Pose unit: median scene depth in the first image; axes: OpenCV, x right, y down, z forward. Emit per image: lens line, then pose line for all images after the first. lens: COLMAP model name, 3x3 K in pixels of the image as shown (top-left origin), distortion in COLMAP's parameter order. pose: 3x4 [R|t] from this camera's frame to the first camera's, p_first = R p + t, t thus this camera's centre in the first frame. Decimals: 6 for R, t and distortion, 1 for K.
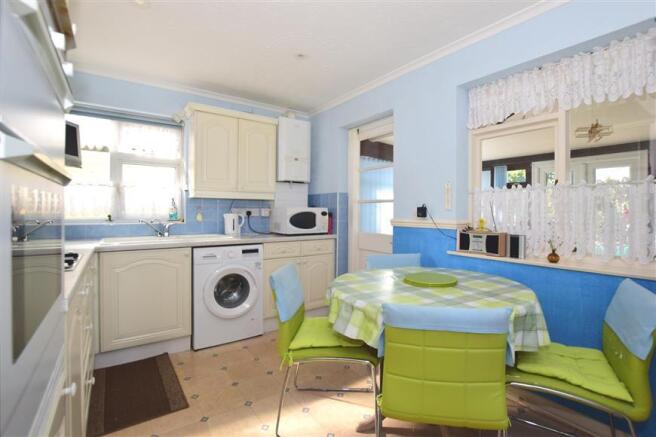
lens RADIAL K [[312.0, 0, 327.8], [0, 312.0, 207.3], [0, 0, 1]] dist [0.000480, 0.000204]
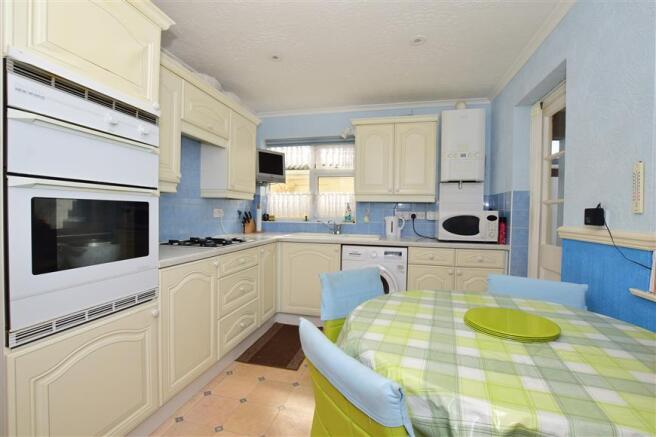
lens RADIAL K [[295.2, 0, 328.0], [0, 295.2, 218.5], [0, 0, 1]] dist [-0.003437, -0.000108]
pose [[0.674405, 0.019384, -0.738107, 0.279764], [-0.002157, 0.999703, 0.024284, 0.003622], [0.738358, -0.014785, 0.674246, 0.177117]]
